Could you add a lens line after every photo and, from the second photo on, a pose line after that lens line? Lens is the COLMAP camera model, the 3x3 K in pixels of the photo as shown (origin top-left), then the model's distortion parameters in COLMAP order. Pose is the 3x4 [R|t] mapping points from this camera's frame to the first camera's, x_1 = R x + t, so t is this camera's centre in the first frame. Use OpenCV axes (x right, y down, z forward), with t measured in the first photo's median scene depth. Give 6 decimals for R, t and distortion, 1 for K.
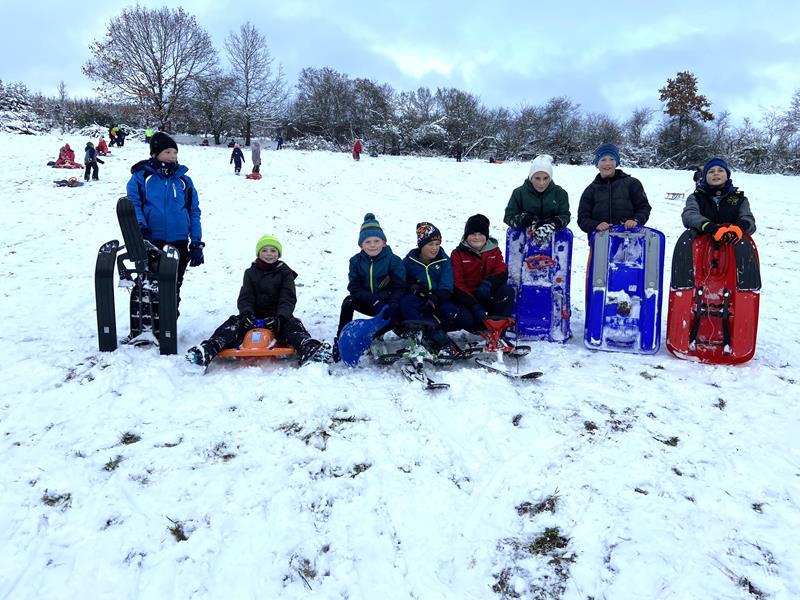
lens RADIAL K [[597.6, 0, 400.0], [0, 597.6, 300.0], [0, 0, 1]] dist [0.118776, -0.137519]
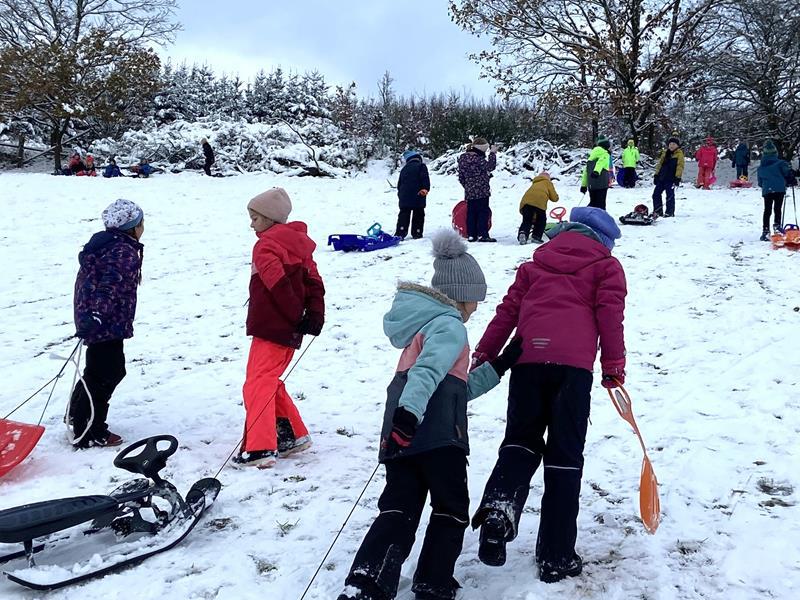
lens RADIAL K [[1355.2, 0, 400.0], [0, 1355.2, 300.0], [0, 0, 1]] dist [-0.000328, -0.095177]
pose [[0.890024, 0.003880, -0.455898, -0.146341], [-0.076164, 0.987177, -0.140289, -0.066410], [0.449507, 0.159583, 0.878906, 0.244605]]
